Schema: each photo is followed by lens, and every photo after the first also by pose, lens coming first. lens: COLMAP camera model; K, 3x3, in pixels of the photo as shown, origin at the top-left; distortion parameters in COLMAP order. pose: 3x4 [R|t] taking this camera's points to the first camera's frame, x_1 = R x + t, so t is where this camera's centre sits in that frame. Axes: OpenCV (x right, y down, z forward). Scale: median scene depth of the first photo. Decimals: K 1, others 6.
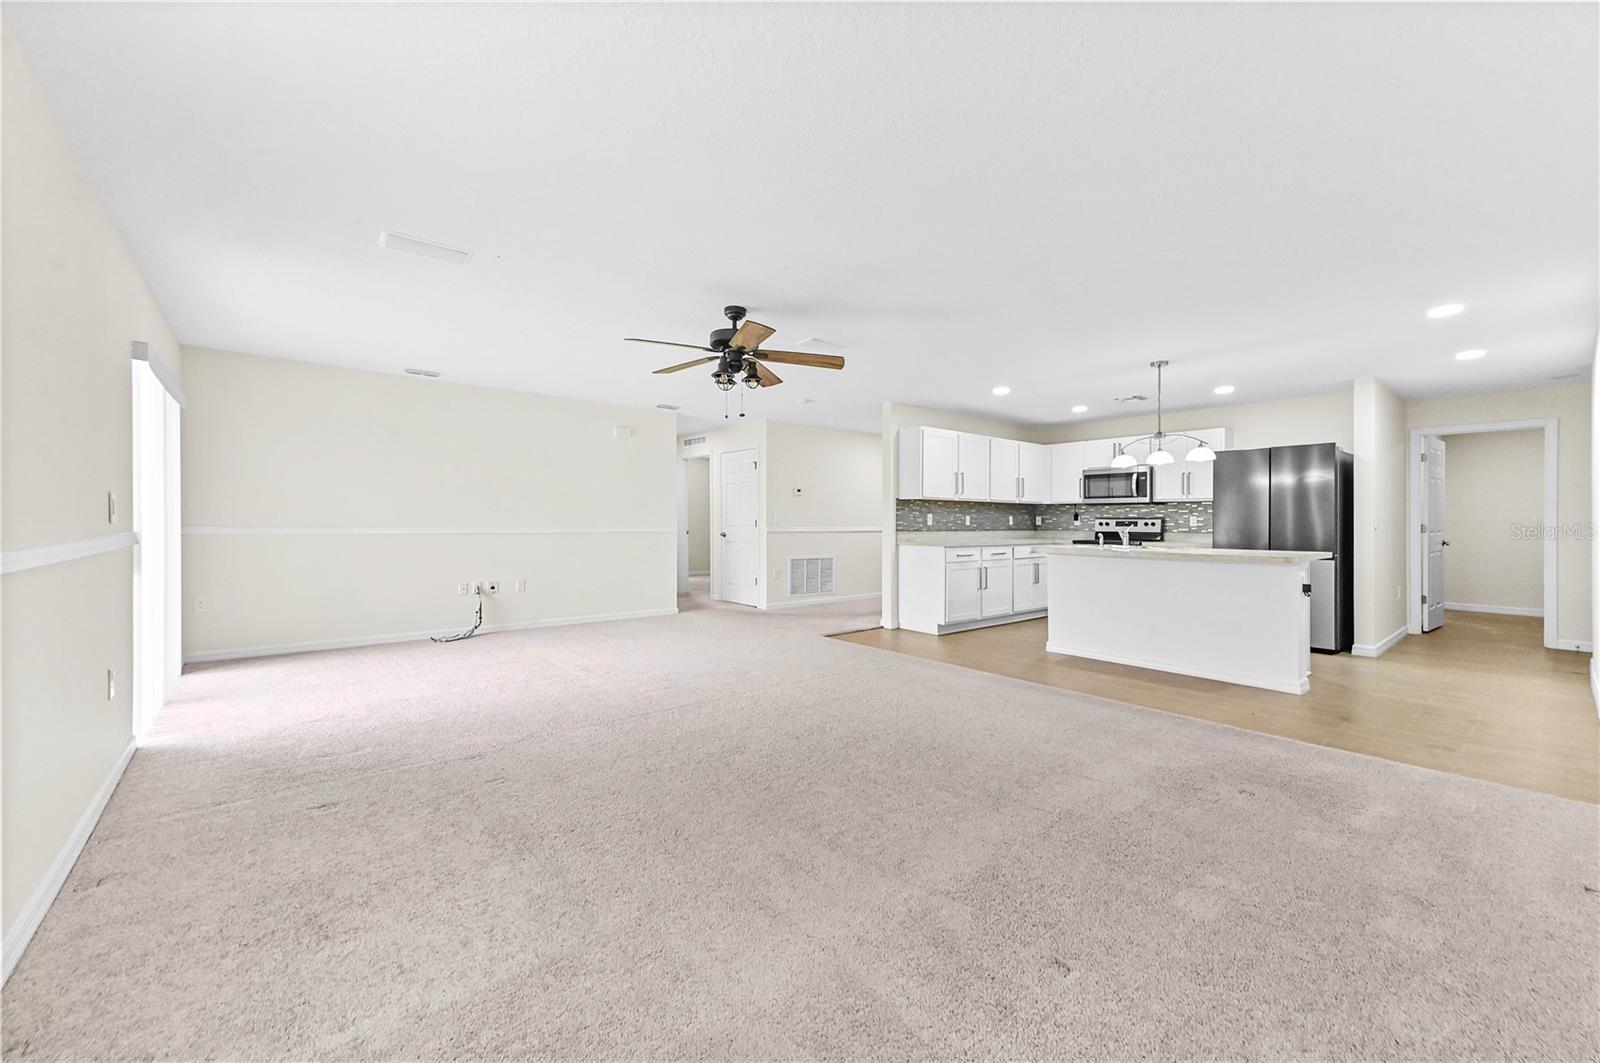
lens RADIAL K [[625.3, 0, 796.8], [0, 625.3, 521.5], [0, 0, 1]] dist [-0.000153, -0.000038]
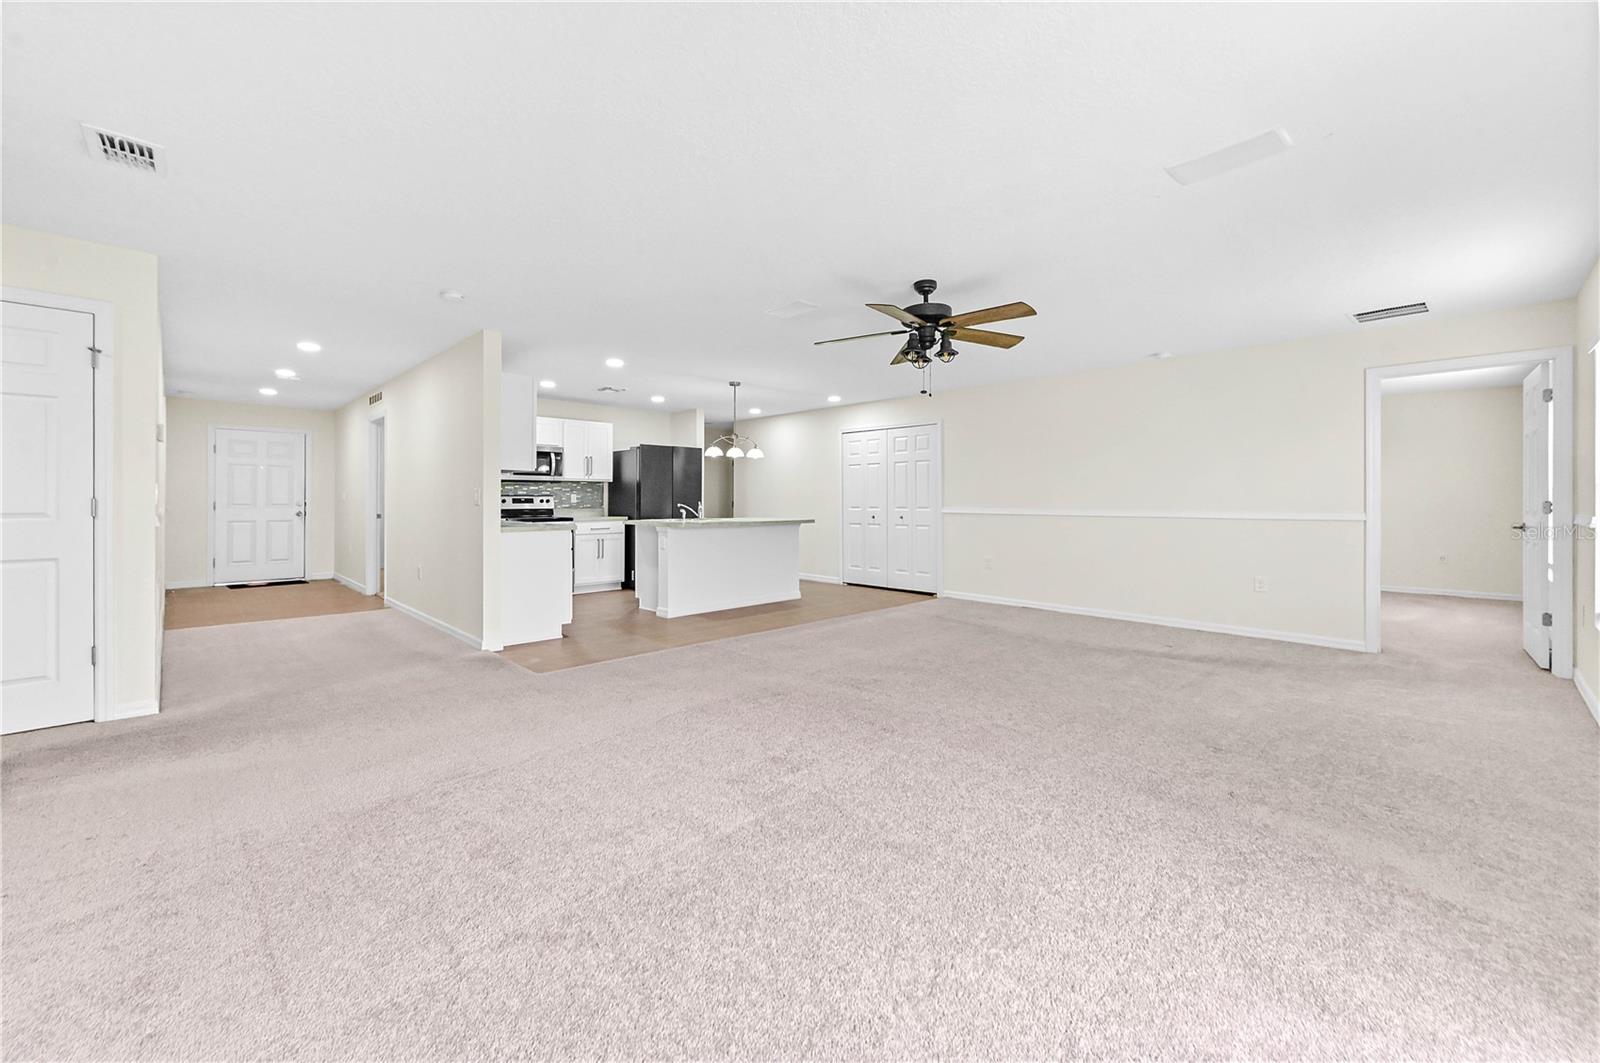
lens RADIAL K [[643.8, 0, 790.7], [0, 643.8, 498.1], [0, 0, 1]] dist [0.001804, 0.000100]
pose [[-0.063847, -0.004626, 0.997949, -0.584451], [0.001602, 0.999987, 0.004738, -0.005632], [-0.997958, 0.001901, -0.063839, 0.684467]]
